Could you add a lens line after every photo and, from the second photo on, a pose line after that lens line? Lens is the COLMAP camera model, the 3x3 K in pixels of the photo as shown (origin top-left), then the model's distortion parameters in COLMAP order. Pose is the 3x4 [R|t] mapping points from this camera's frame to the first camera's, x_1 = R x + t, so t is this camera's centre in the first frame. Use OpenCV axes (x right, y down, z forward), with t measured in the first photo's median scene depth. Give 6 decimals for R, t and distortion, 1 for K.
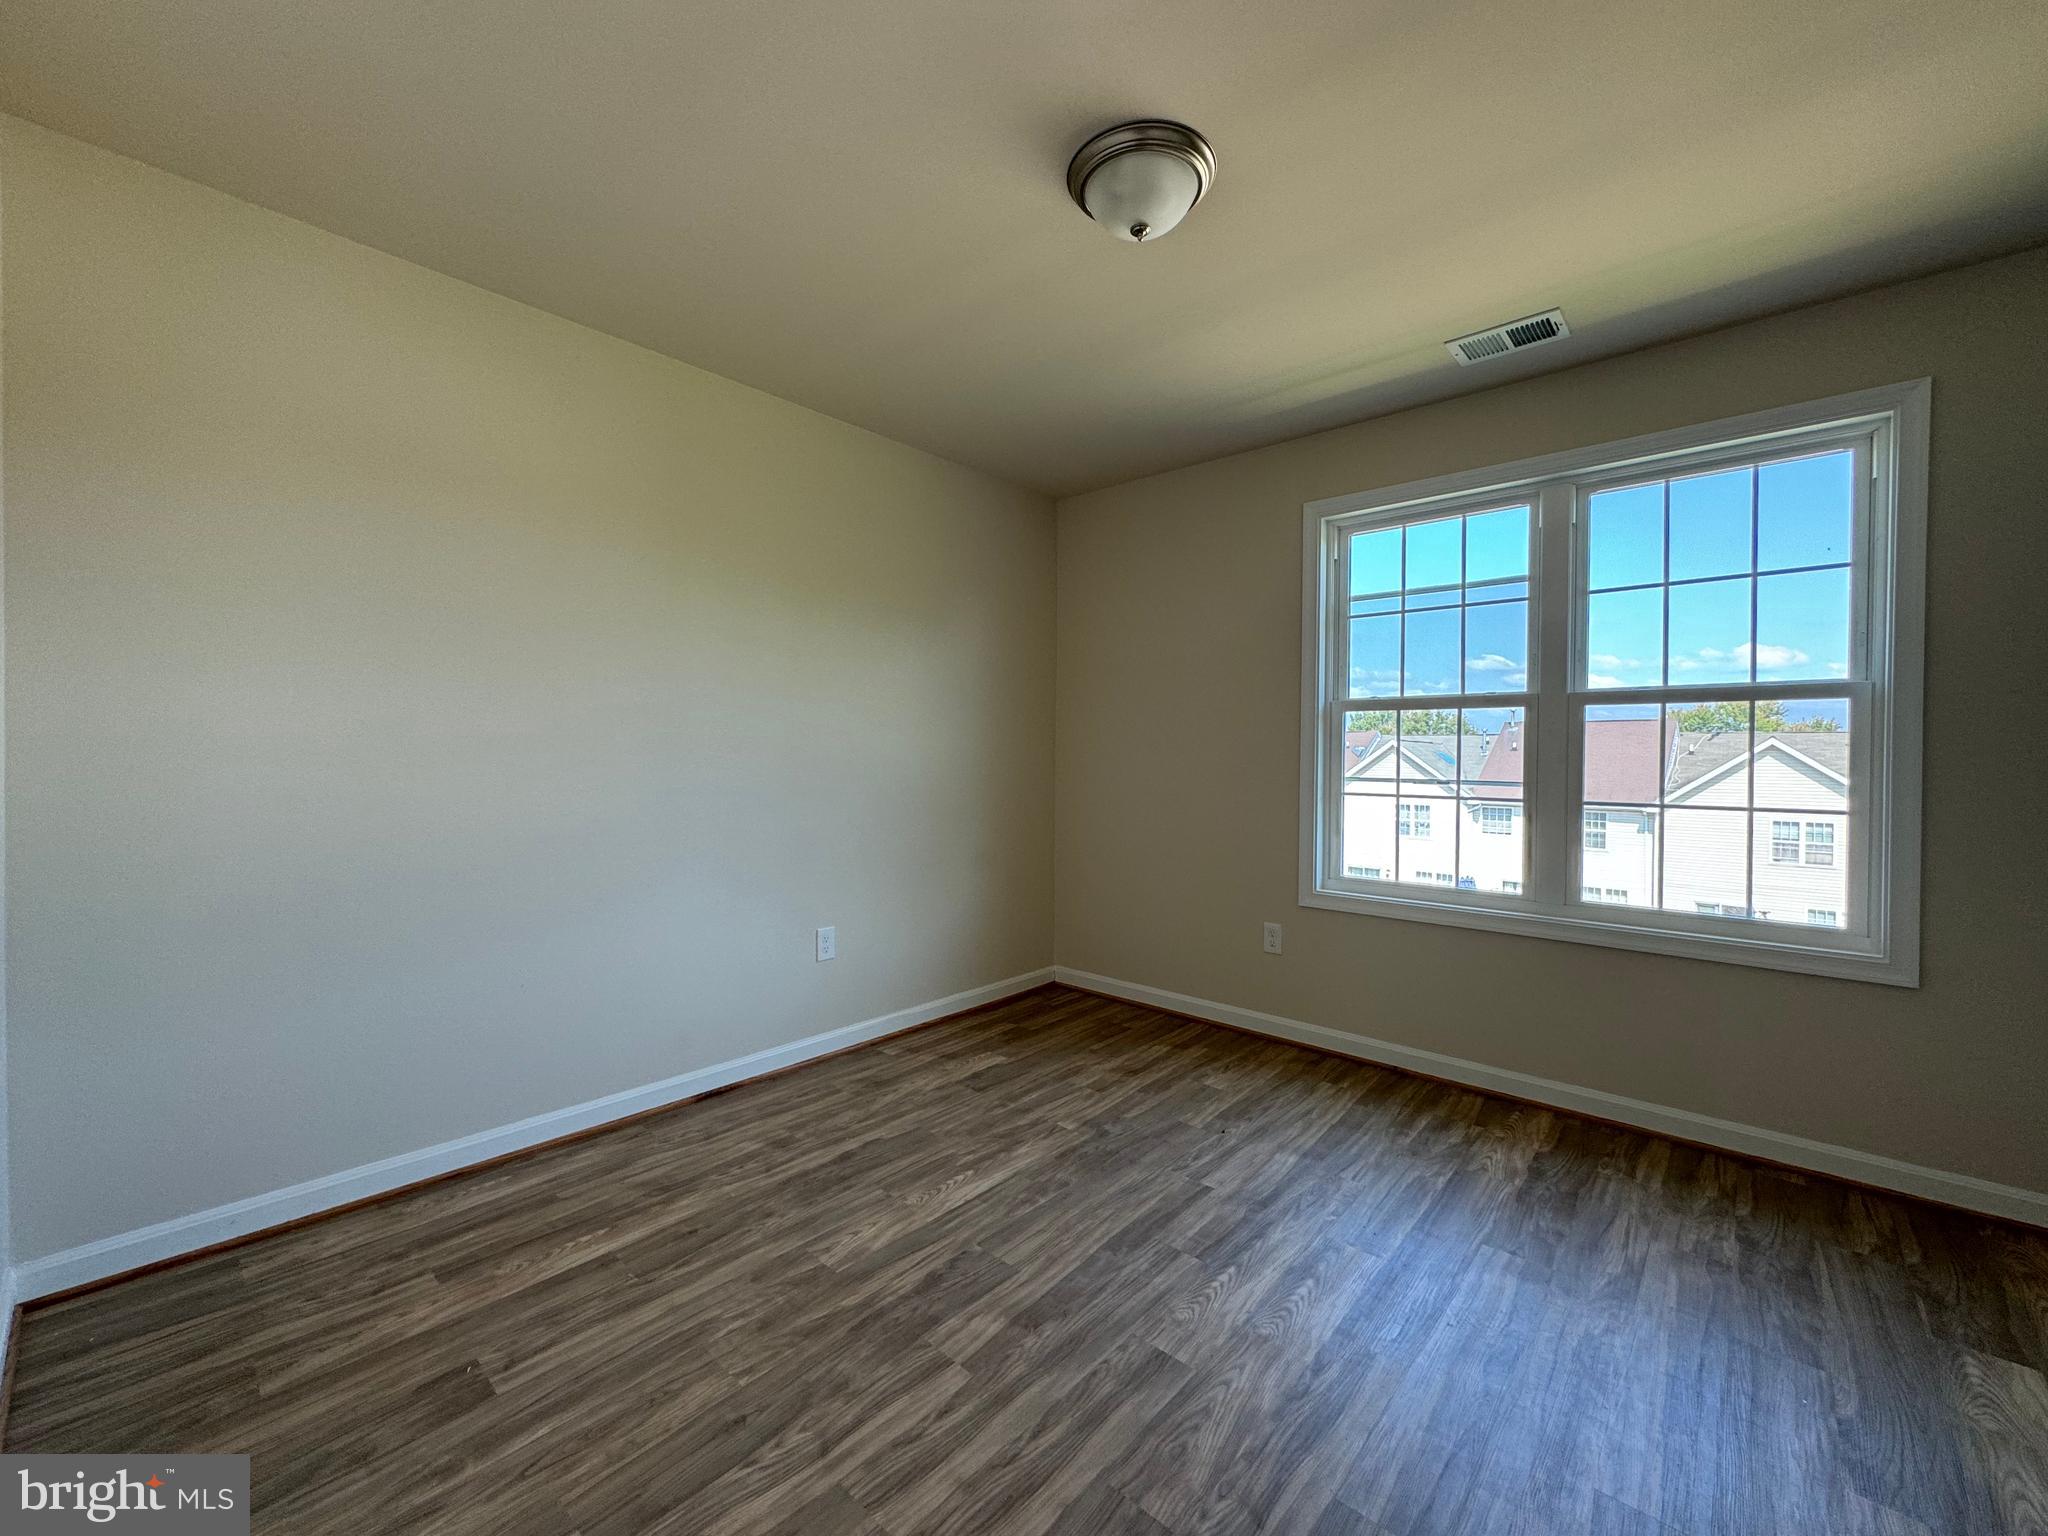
lens RADIAL K [[816.5, 0, 1016.7], [0, 816.5, 752.3], [0, 0, 1]] dist [-0.002238, 0.000560]
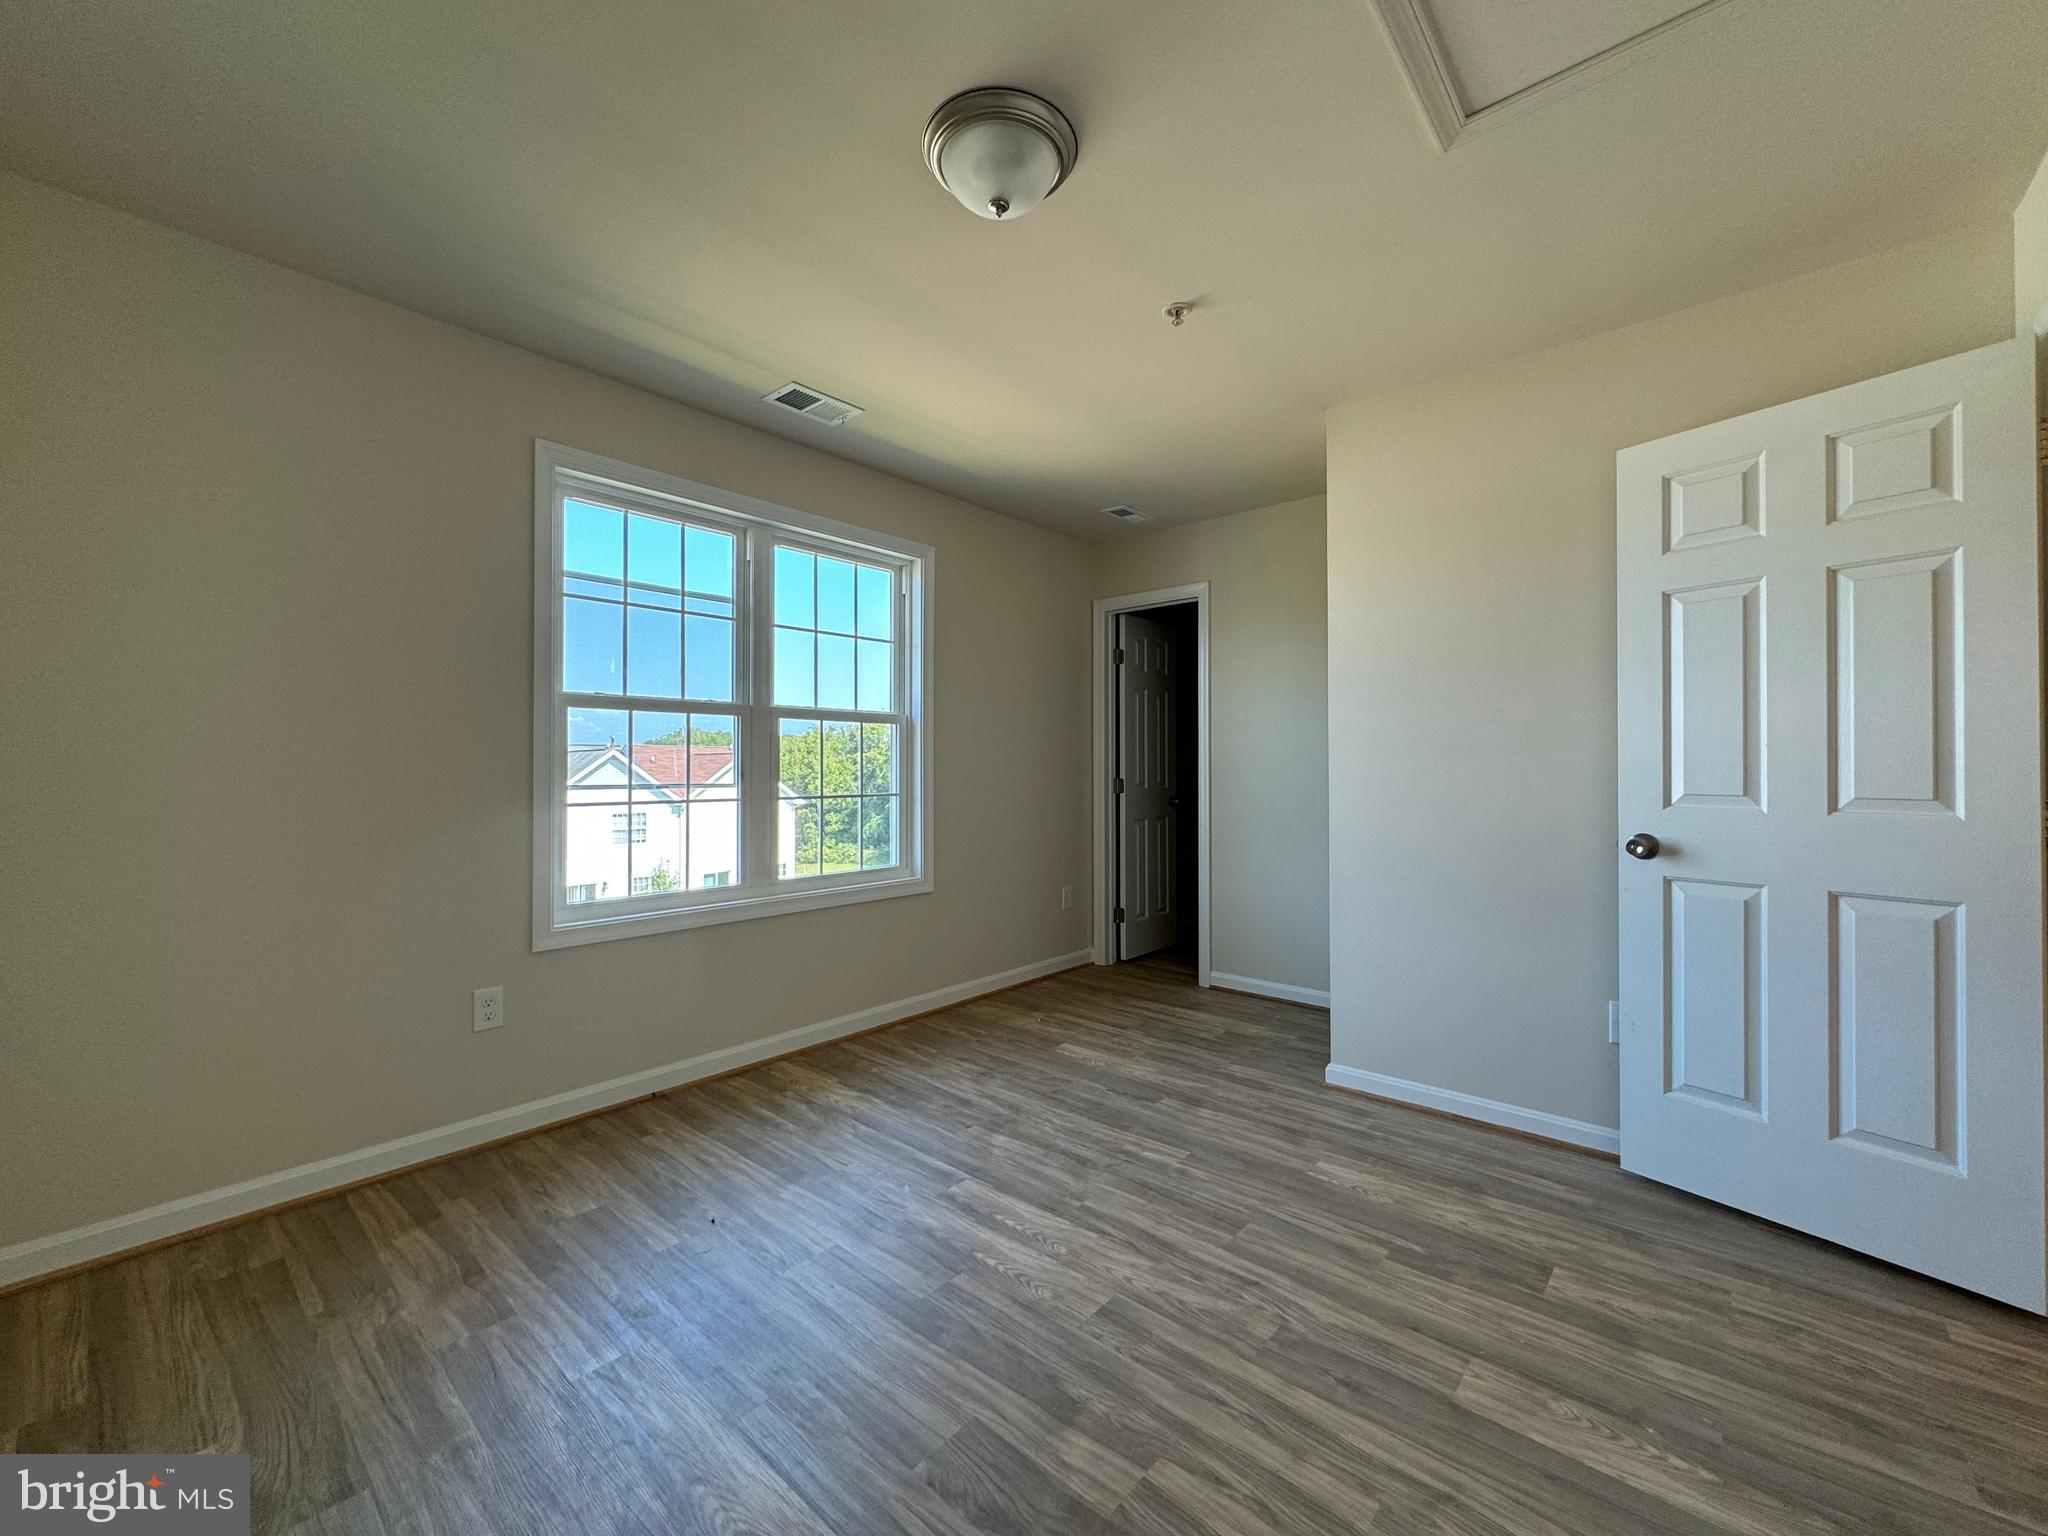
lens RADIAL K [[816.5, 0, 1029.6], [0, 816.5, 752.2], [0, 0, 1]] dist [-0.002238, 0.000560]
pose [[-0.017804, 0.009819, 0.999793, -0.508493], [-0.001904, 0.999950, -0.009854, 0.004612], [-0.999840, -0.002079, -0.017784, 0.625391]]
